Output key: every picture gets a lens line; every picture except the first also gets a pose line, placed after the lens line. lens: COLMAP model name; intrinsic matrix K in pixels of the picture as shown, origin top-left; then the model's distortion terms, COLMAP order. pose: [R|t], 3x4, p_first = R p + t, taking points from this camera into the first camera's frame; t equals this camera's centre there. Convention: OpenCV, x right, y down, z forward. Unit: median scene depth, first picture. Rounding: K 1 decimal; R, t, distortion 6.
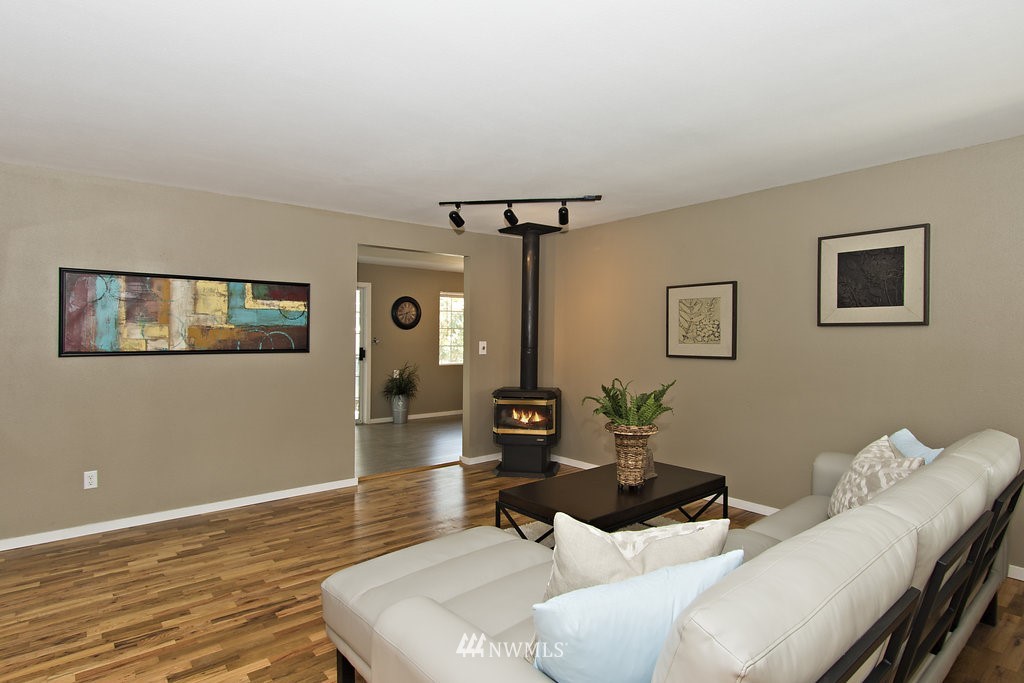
lens RADIAL K [[550.2, 0, 512.0], [0, 550.2, 341.5], [0, 0, 1]] dist [0.001543, 0.000346]
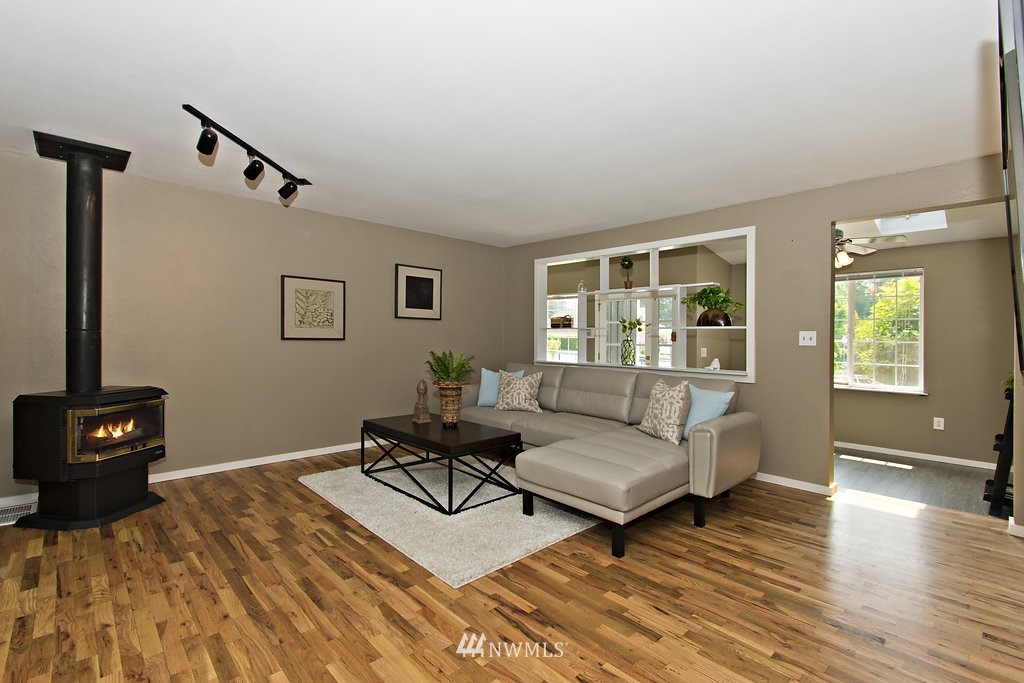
lens RADIAL K [[460.8, 0, 512.0], [0, 460.8, 341.5], [0, 0, 1]] dist [0.009292, -0.000273]
pose [[-0.077913, -0.011931, 0.996889, -0.932147], [-0.000086, 0.999928, 0.011960, 0.028612], [-0.996960, 0.000846, -0.077908, 0.856119]]
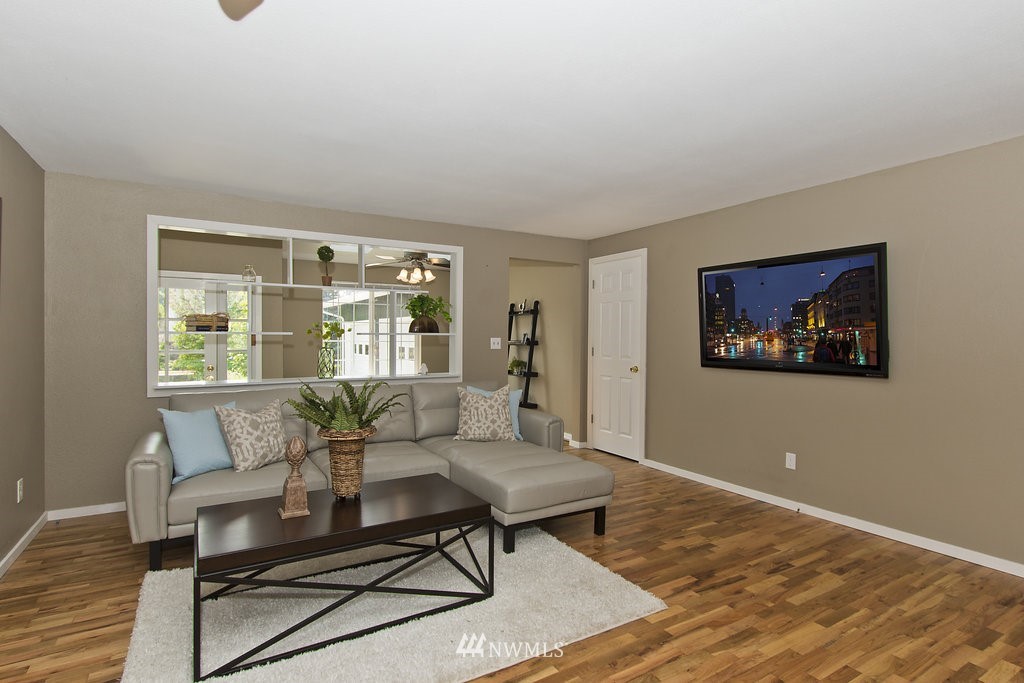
lens RADIAL K [[509.5, 0, 512.0], [0, 509.5, 341.5], [0, 0, 1]] dist [0.013505, -0.000203]
pose [[-0.988916, -0.008290, 0.148246, -0.163052], [-0.004762, 0.999697, 0.024133, -0.009952], [-0.148401, 0.023160, -0.988656, 1.632346]]
